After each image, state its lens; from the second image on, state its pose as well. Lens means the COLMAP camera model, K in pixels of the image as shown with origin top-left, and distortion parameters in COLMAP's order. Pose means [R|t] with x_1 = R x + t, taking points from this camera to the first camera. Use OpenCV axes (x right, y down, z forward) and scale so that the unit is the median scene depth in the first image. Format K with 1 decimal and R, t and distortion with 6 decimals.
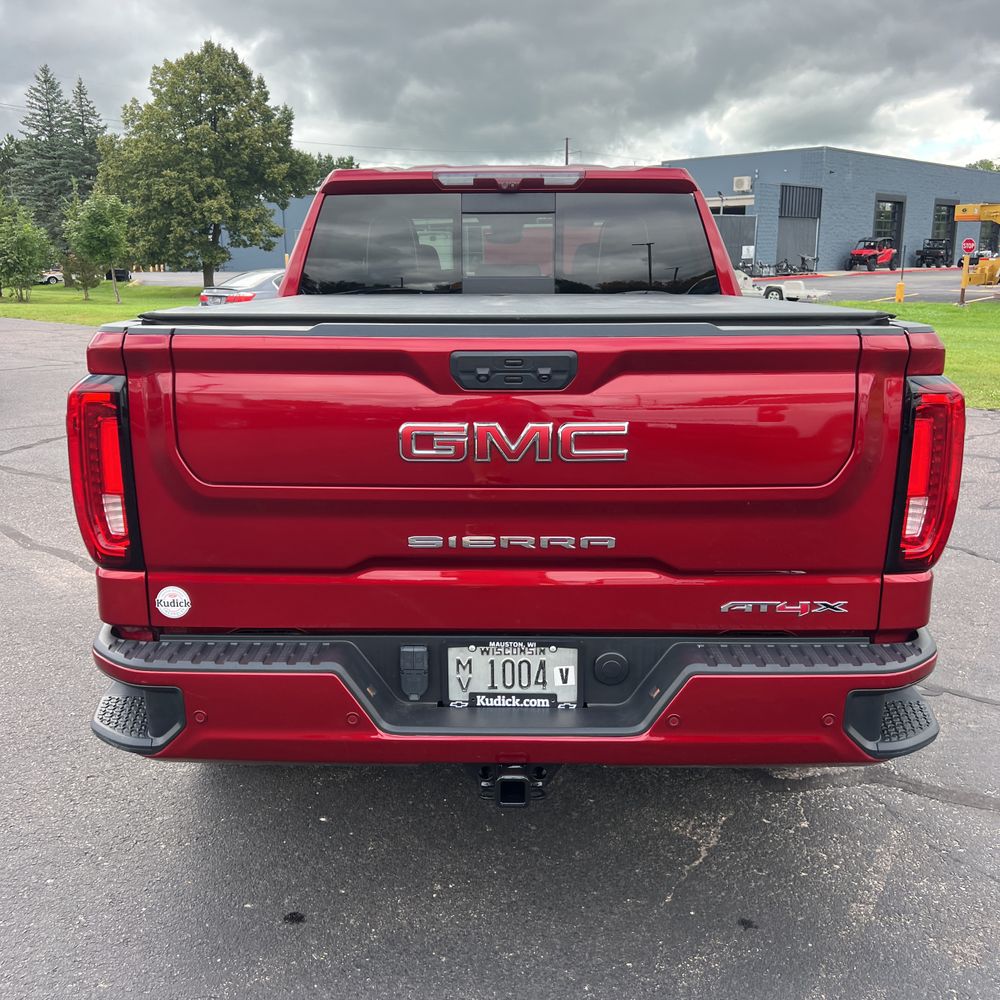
lens RADIAL K [[1007.0, 0, 490.5], [0, 1007.0, 511.7], [0, 0, 1]] dist [0.036962, -0.026621]
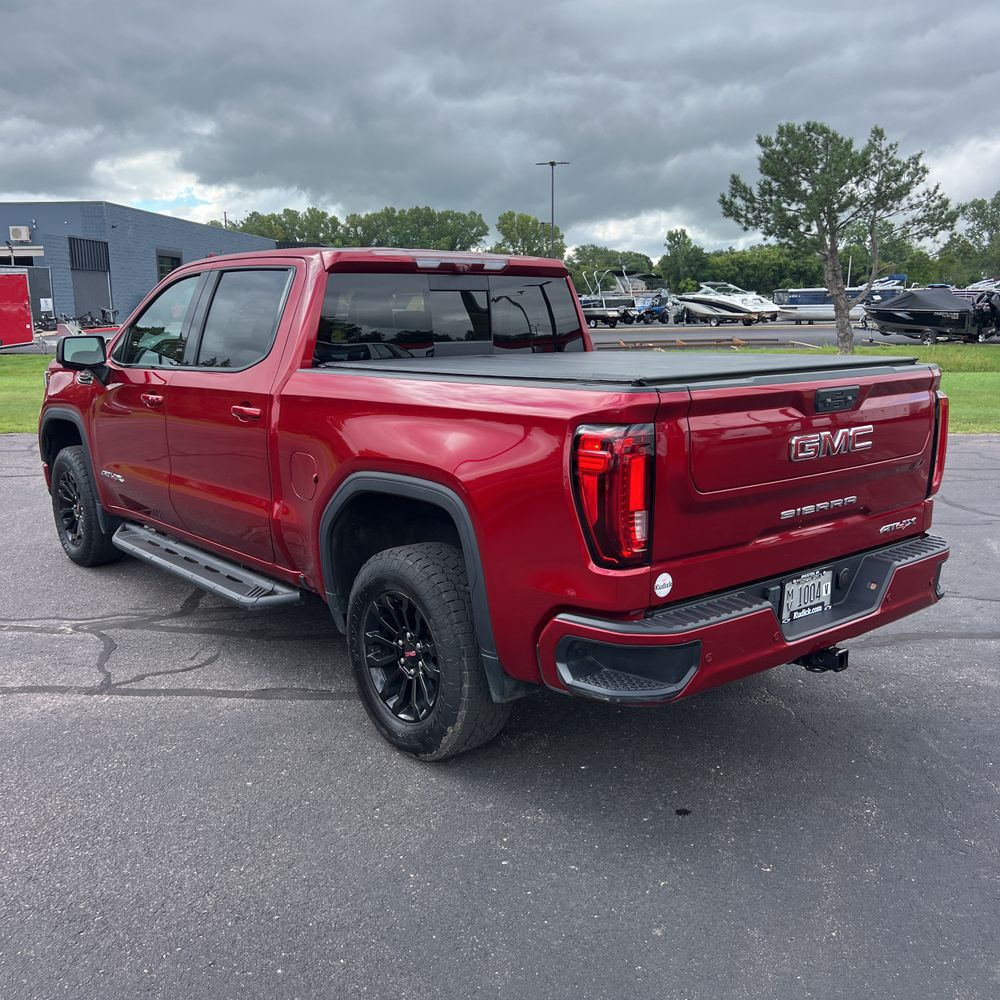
lens RADIAL K [[1013.6, 0, 492.0], [0, 1013.6, 503.4], [0, 0, 1]] dist [0.058699, -0.079749]
pose [[0.762021, -0.124466, 0.635478, -0.786439], [0.160710, 0.987001, 0.000604, -0.033535], [-0.627293, 0.101668, 0.772119, 0.042450]]
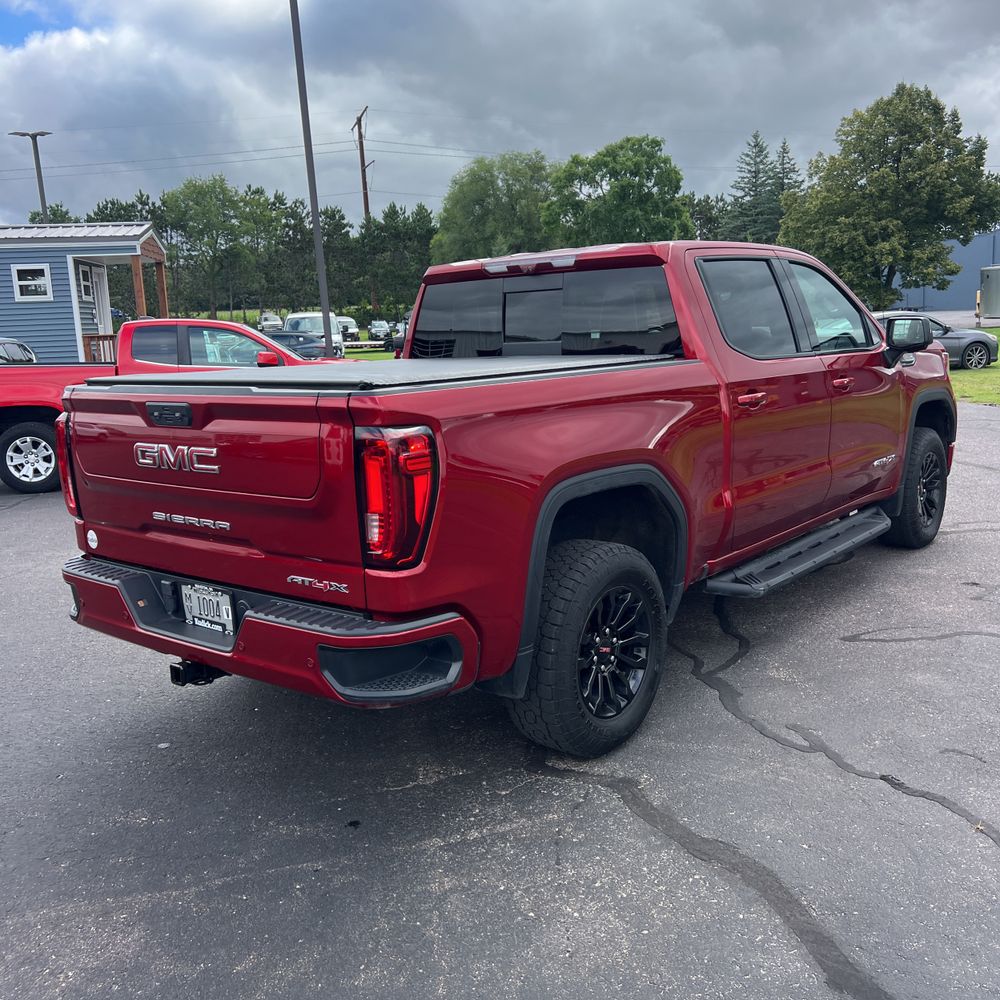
lens RADIAL K [[1015.6, 0, 501.9], [0, 1015.6, 512.7], [0, 0, 1]] dist [0.033187, -0.012648]
pose [[0.787892, 0.081668, -0.610375, 0.787742], [-0.106404, 0.994314, -0.004310, -0.015771], [0.606552, 0.068342, 0.792101, 0.006354]]
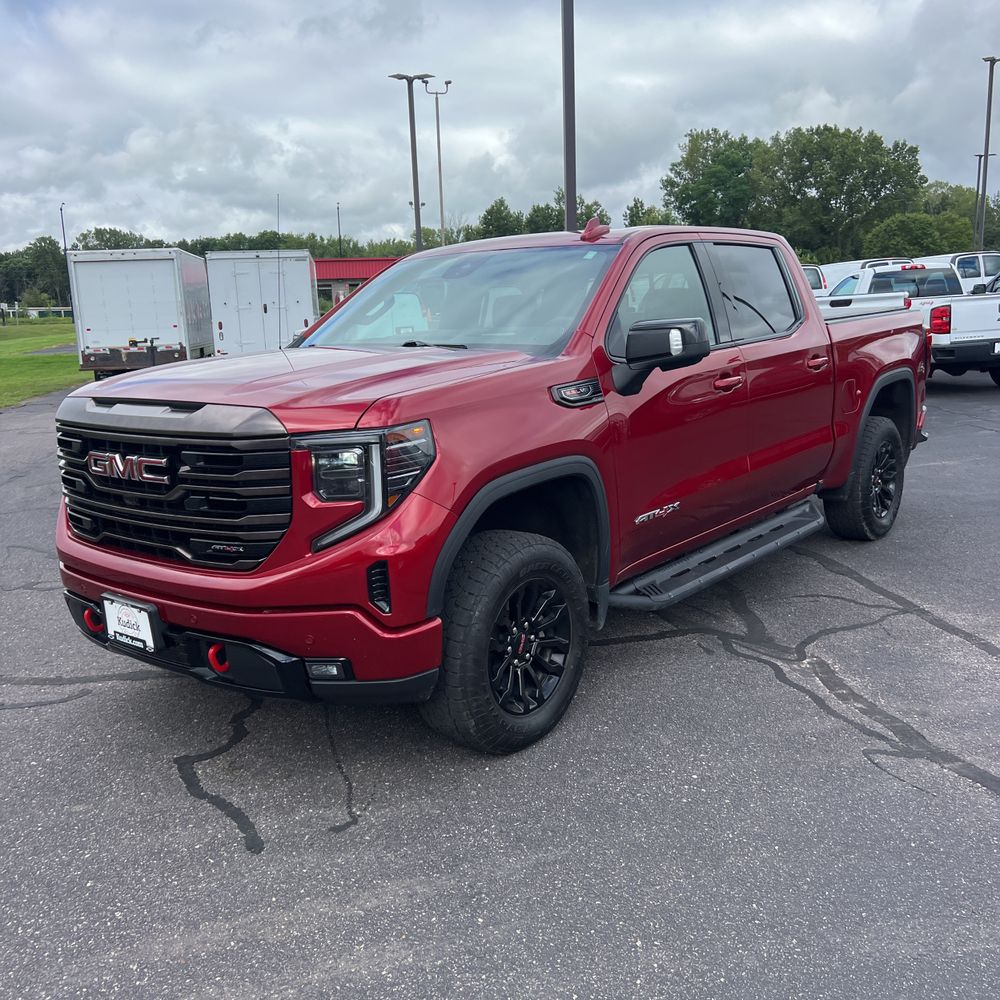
lens RADIAL K [[1007.0, 0, 490.5], [0, 1007.0, 511.7], [0, 0, 1]] dist [0.036962, -0.026621]
pose [[-0.789004, -0.088070, 0.608043, -0.762927], [0.190535, 0.905804, 0.378438, -0.619551], [-0.584097, 0.414443, -0.697903, 2.463134]]
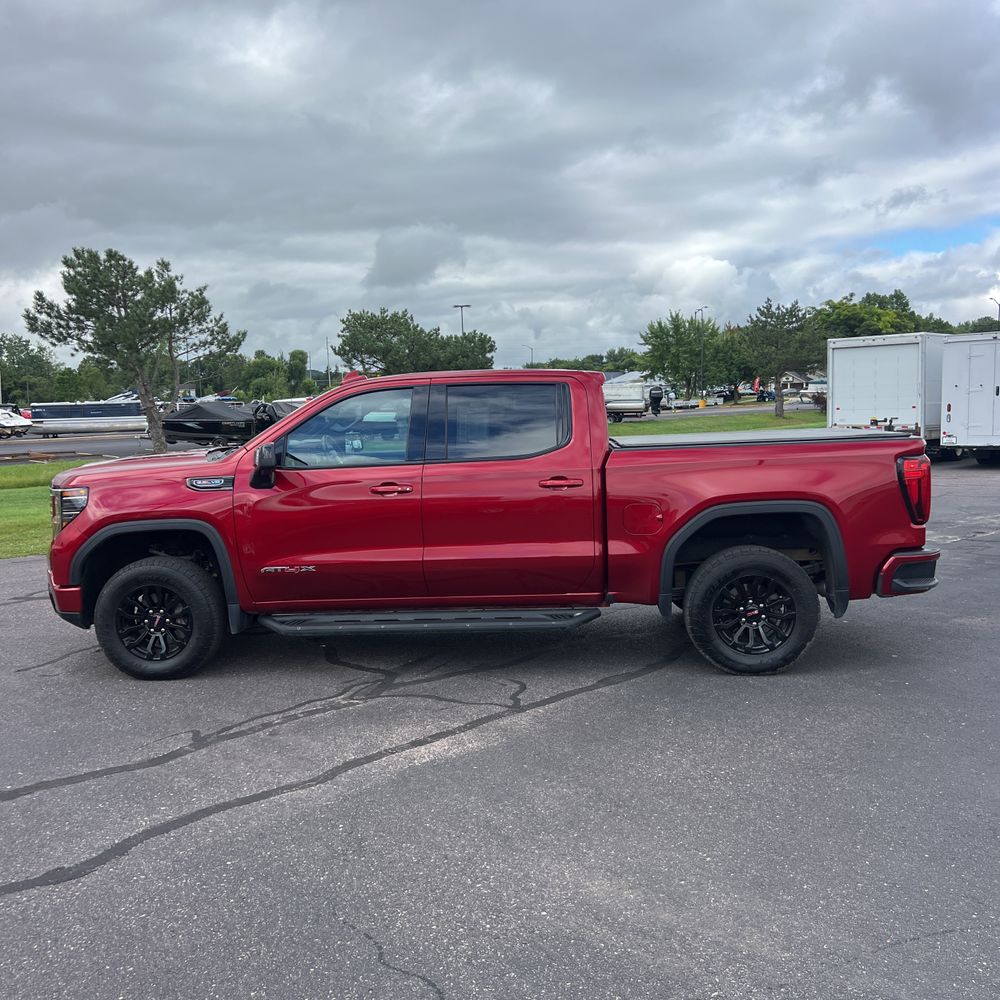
lens RADIAL K [[1013.6, 0, 492.0], [0, 1013.6, 503.4], [0, 0, 1]] dist [0.058699, -0.079749]
pose [[0.043855, -0.092968, 0.994703, -1.865124], [0.266750, 0.960603, 0.078020, -0.309091], [-0.962767, 0.261916, 0.066926, 1.122959]]
